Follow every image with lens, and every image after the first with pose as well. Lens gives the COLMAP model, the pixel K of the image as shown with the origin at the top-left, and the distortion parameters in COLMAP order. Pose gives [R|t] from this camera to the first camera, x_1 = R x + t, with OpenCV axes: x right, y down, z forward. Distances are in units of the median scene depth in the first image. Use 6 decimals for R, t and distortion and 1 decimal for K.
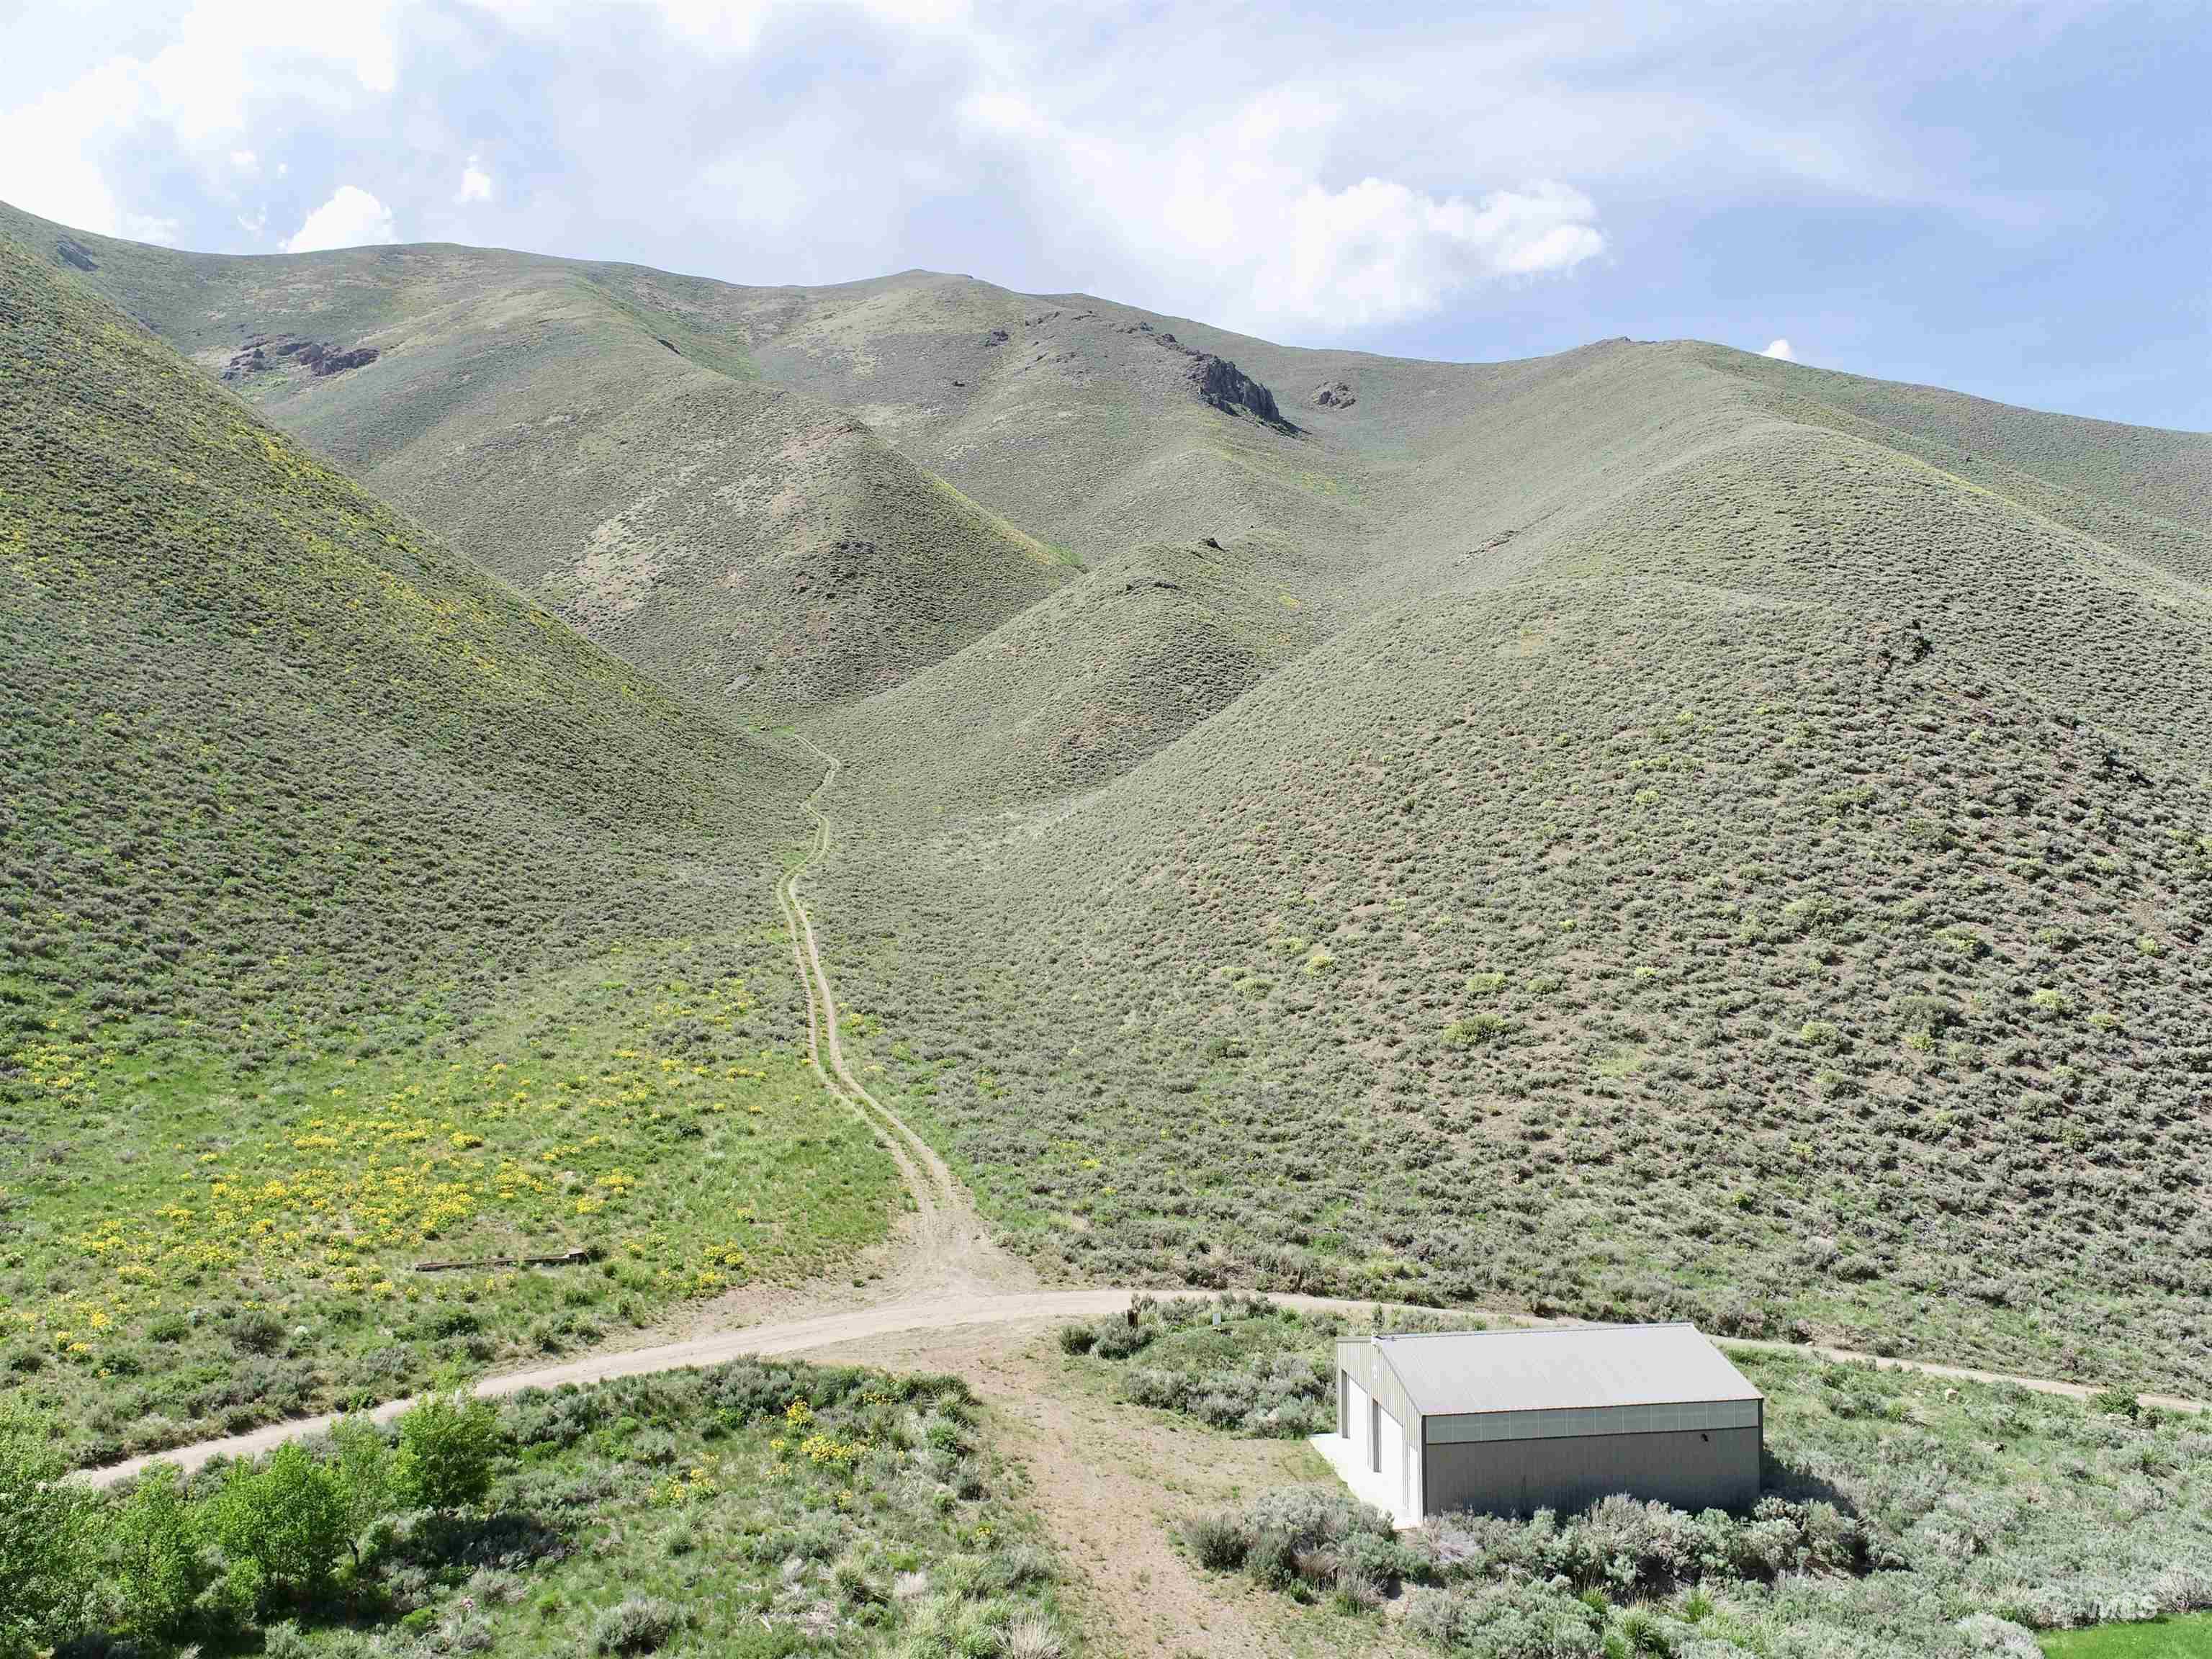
lens RADIAL K [[1689.6, 0, 1106.0], [0, 1689.6, 829.5], [0, 0, 1]] dist [-0.006345, -0.006218]
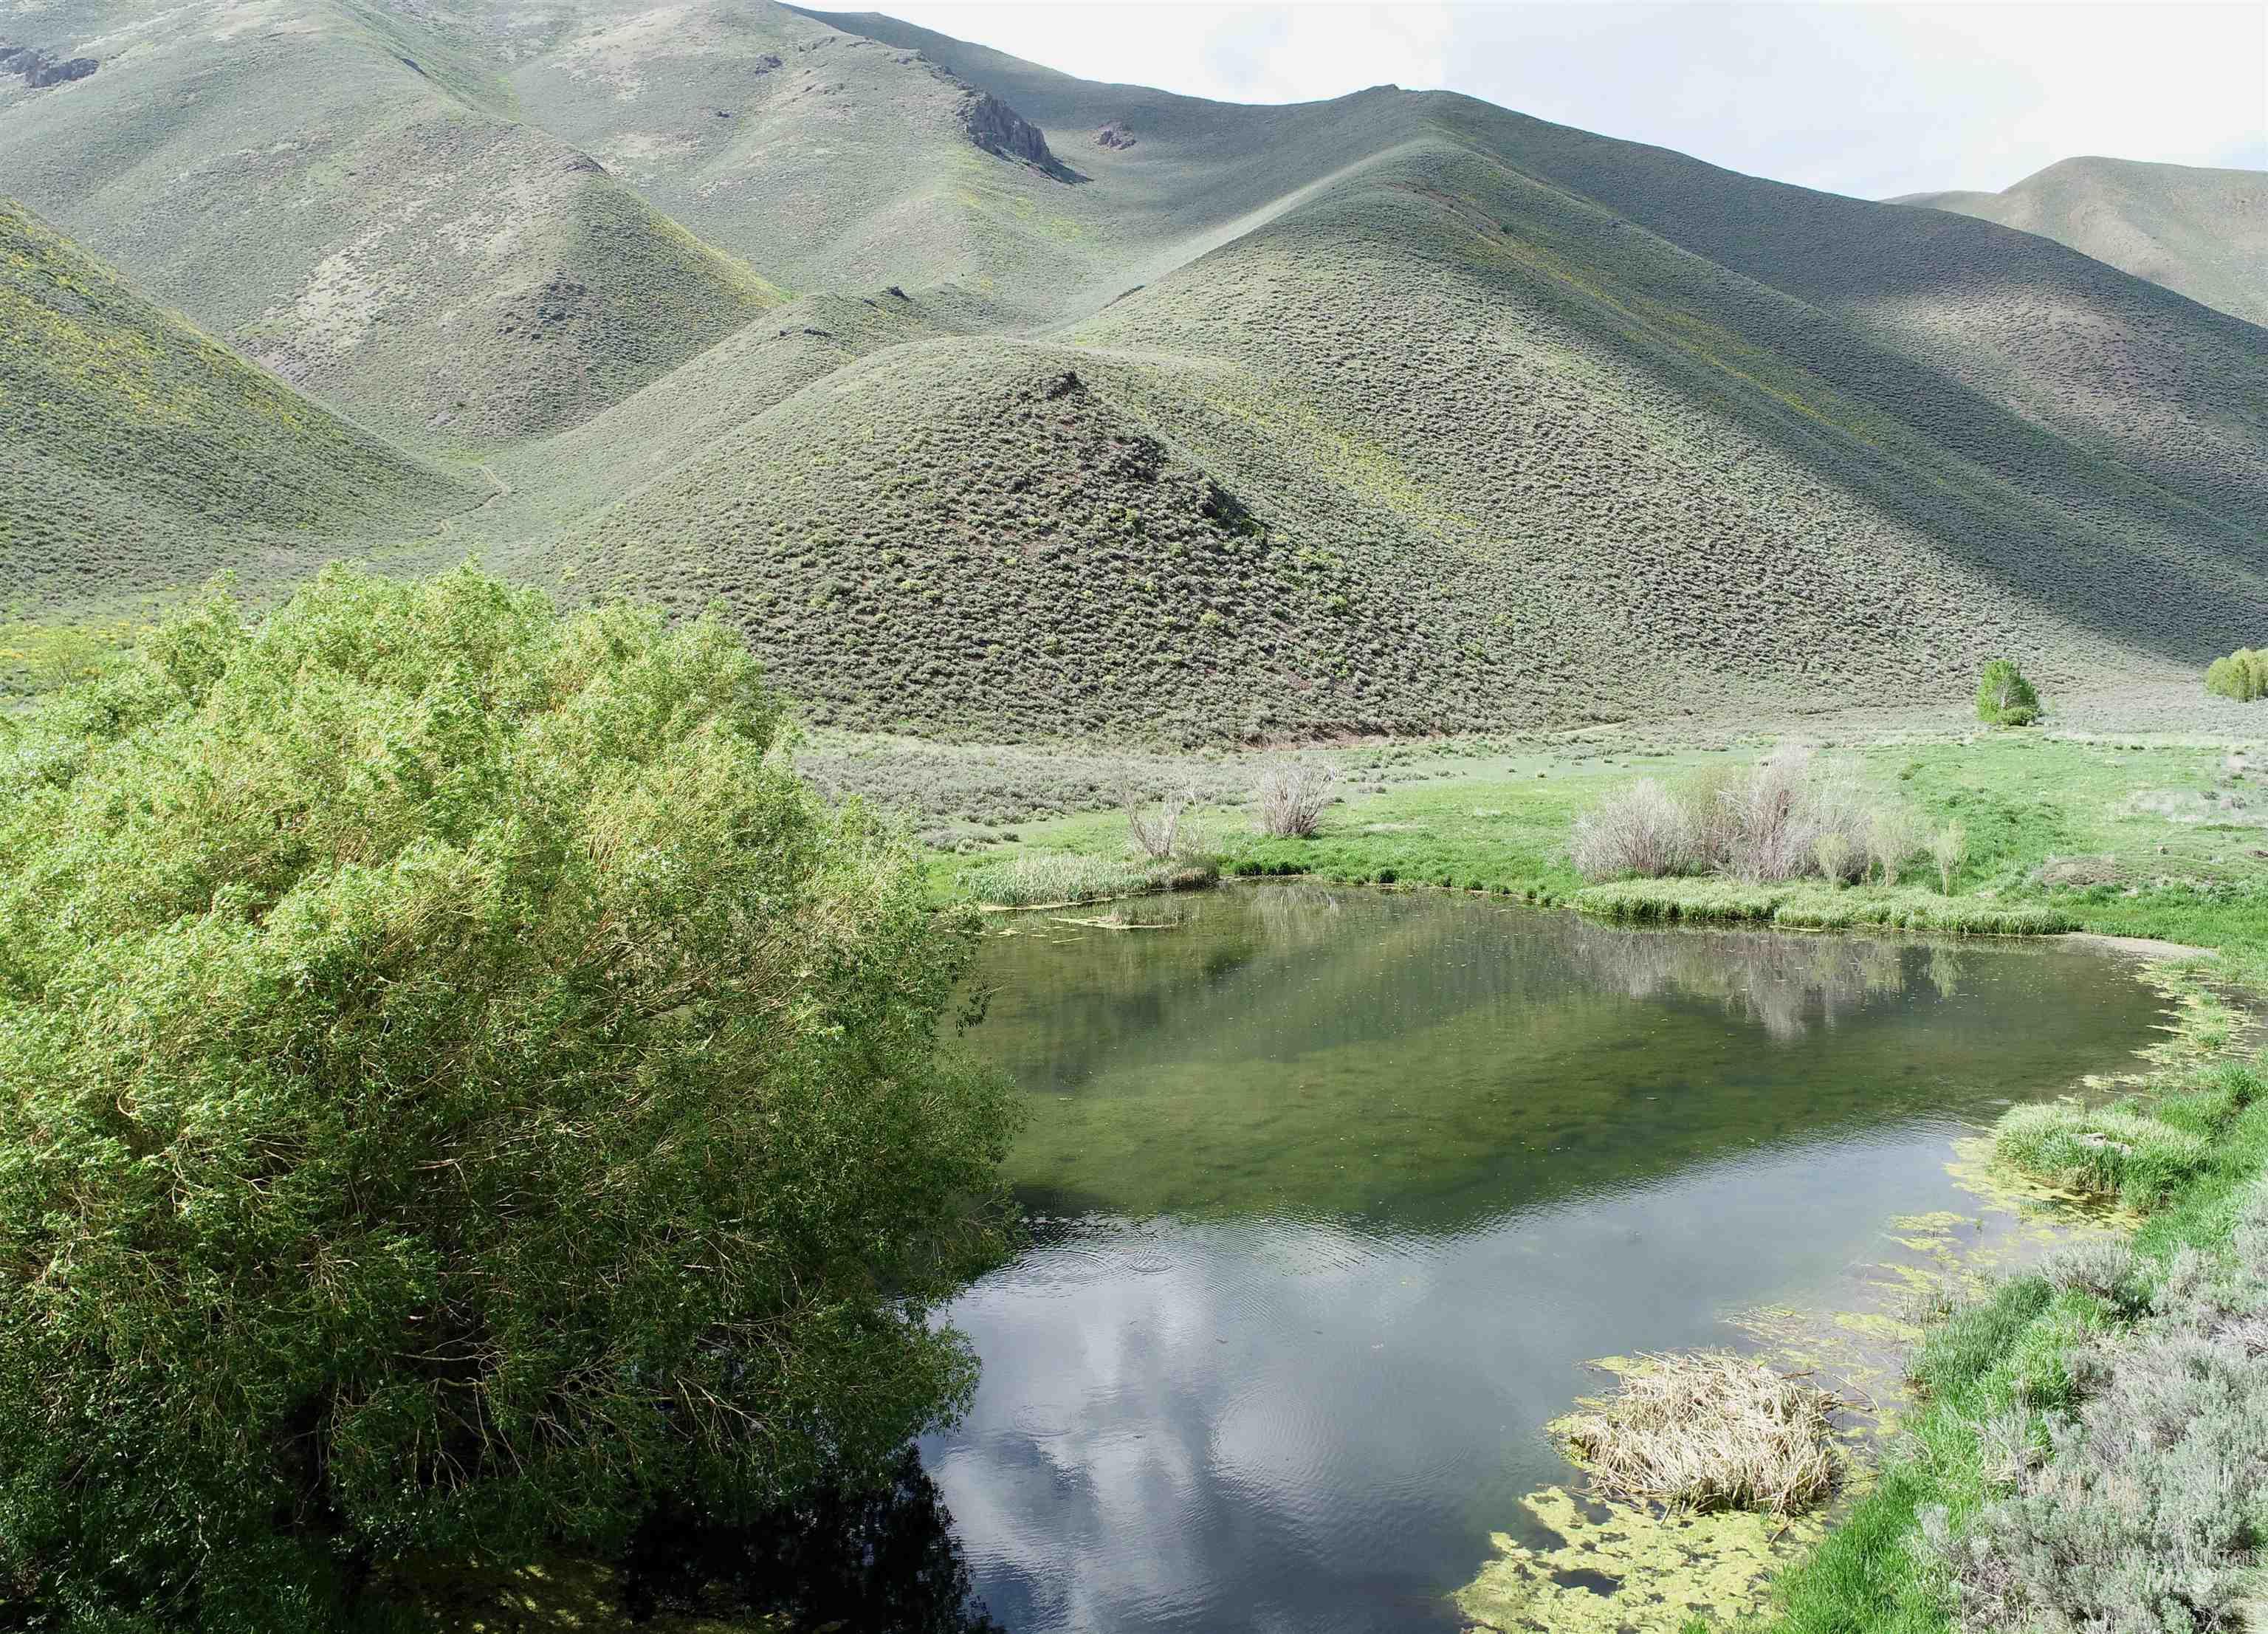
lens RADIAL K [[1732.7, 0, 1133.2], [0, 1732.7, 854.4], [0, 0, 1]] dist [-0.009554, 0.004704]
pose [[0.995626, -0.009487, 0.092941, 0.127175], [-0.004669, 0.988535, 0.150923, 0.021651], [-0.093307, -0.150696, 0.984167, -0.187757]]
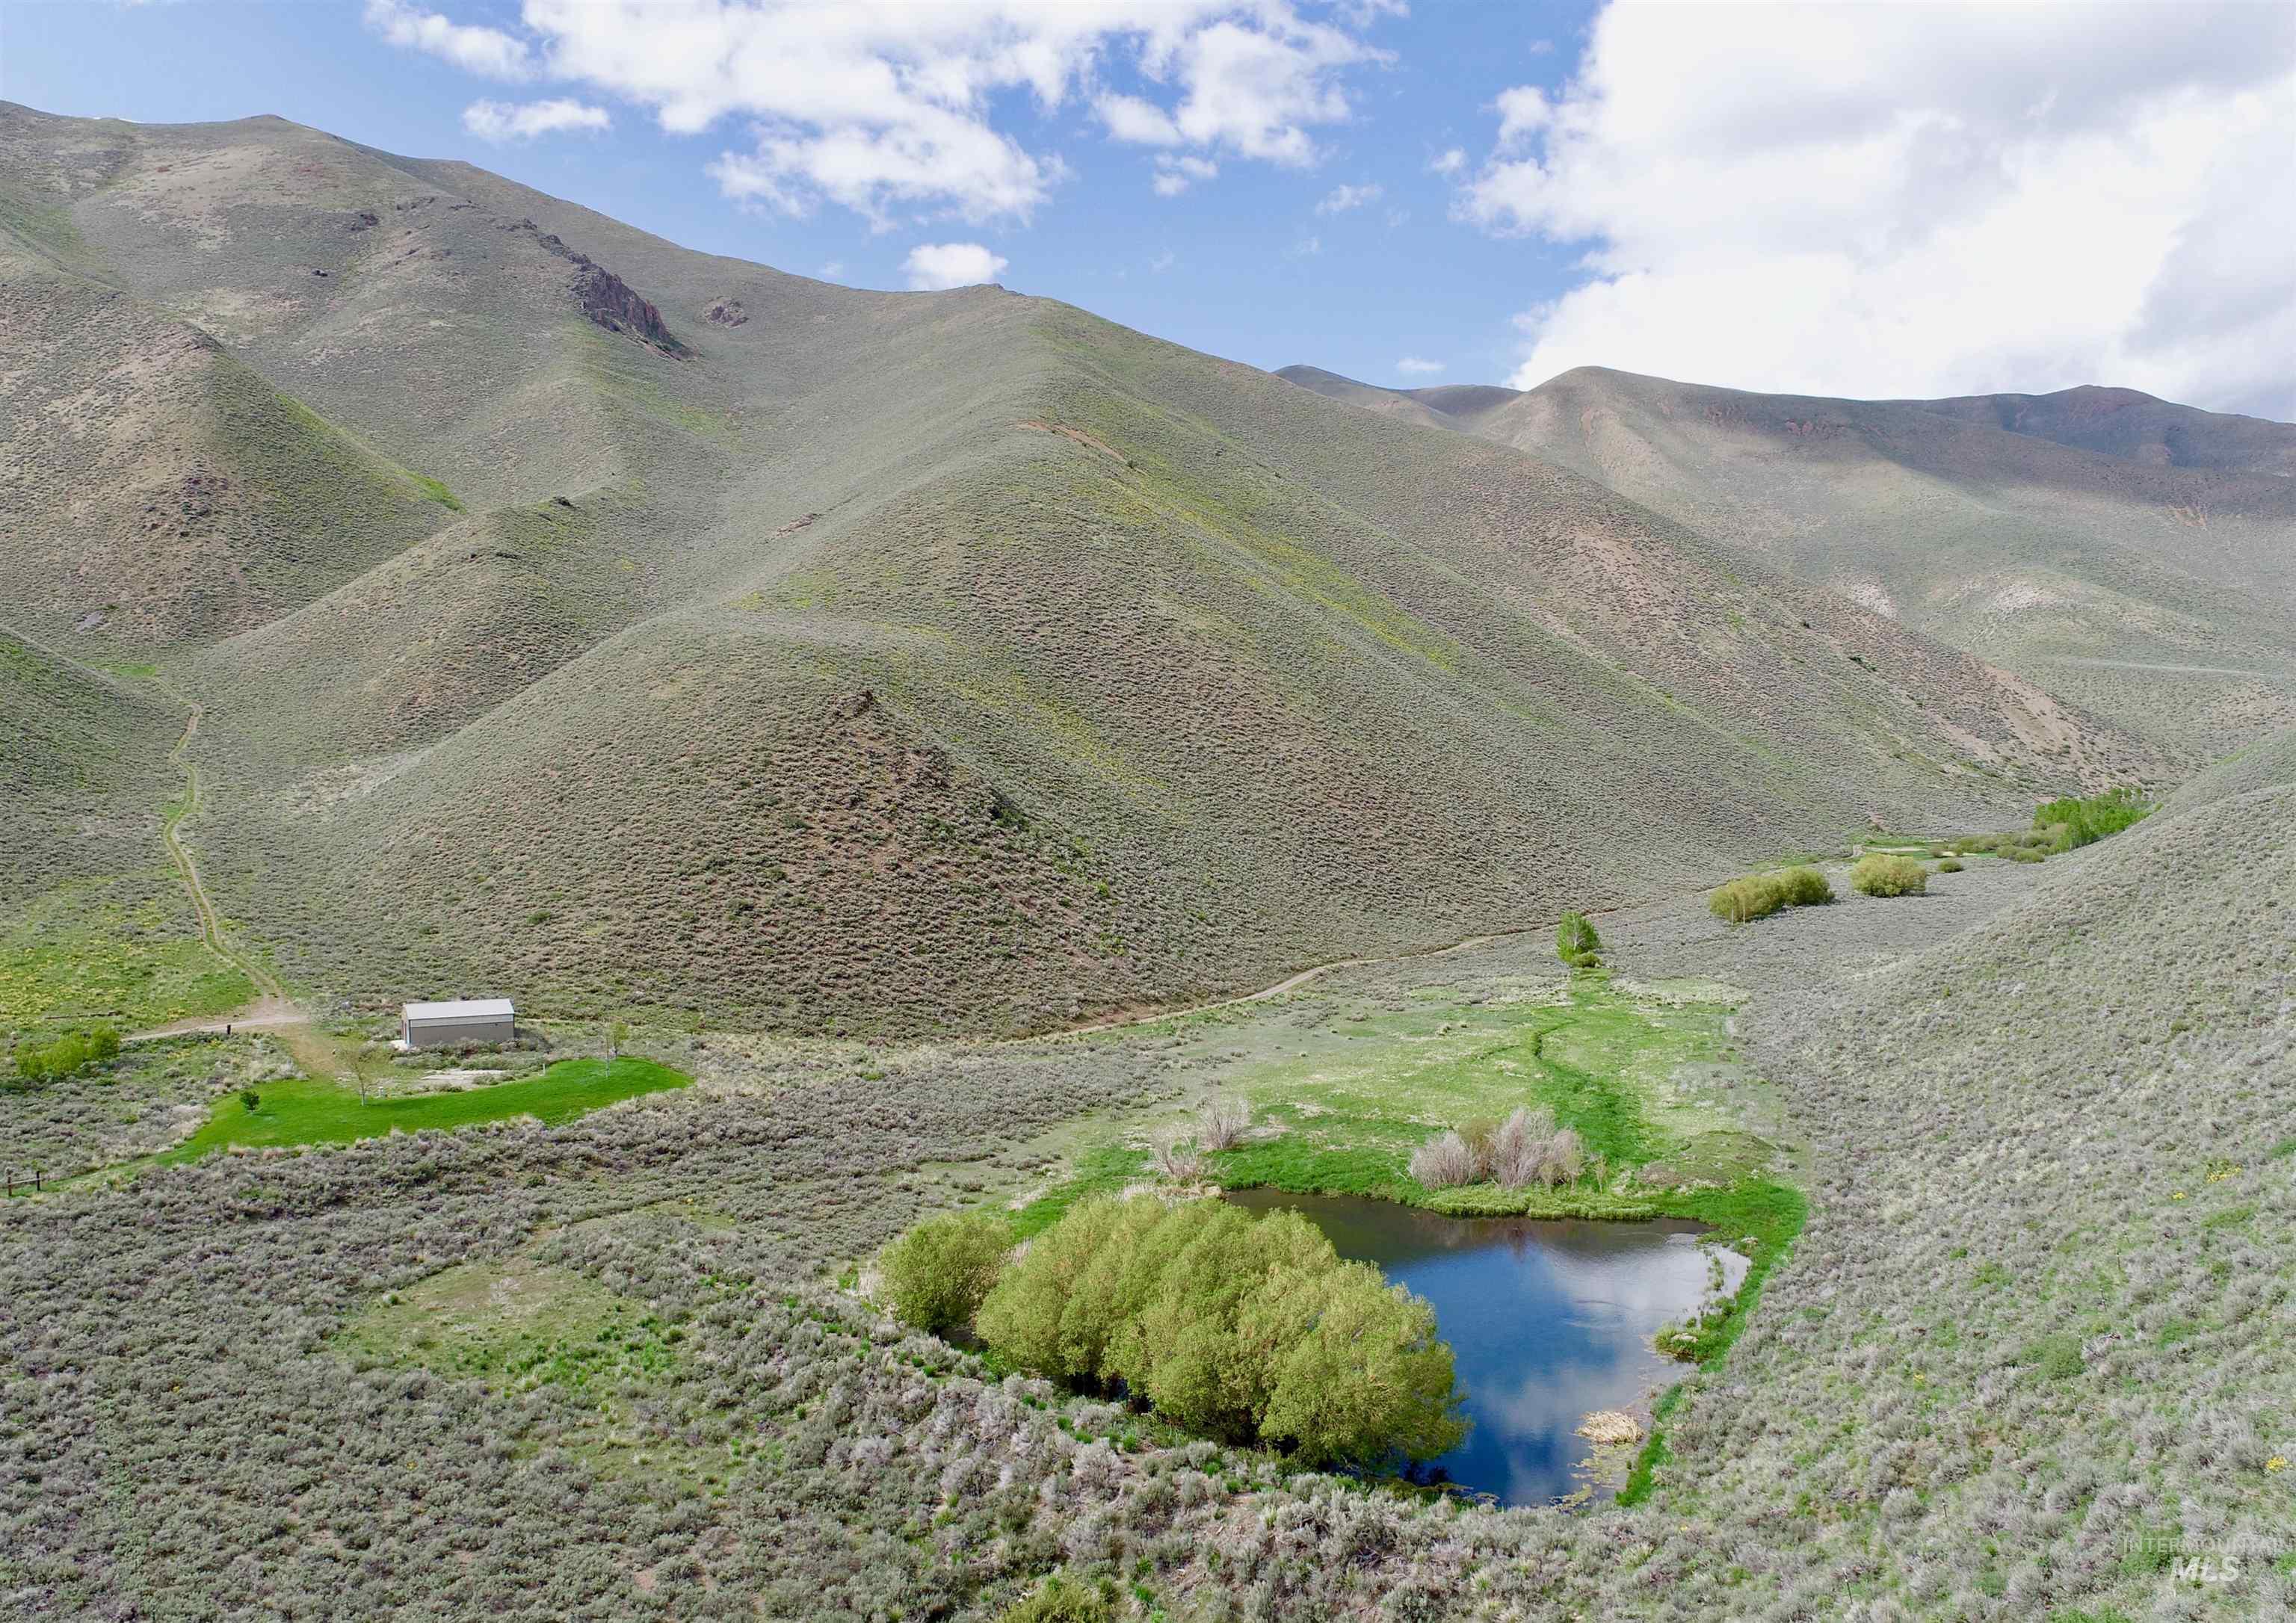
lens RADIAL K [[1768.2, 0, 1146.8], [0, 1768.2, 865.6], [0, 0, 1]] dist [-0.007400, 0.001193]
pose [[0.943194, -0.016633, 0.331827, 0.041602], [-0.010104, 0.996848, 0.078688, -0.028940], [-0.332090, -0.077571, 0.940053, -0.298447]]
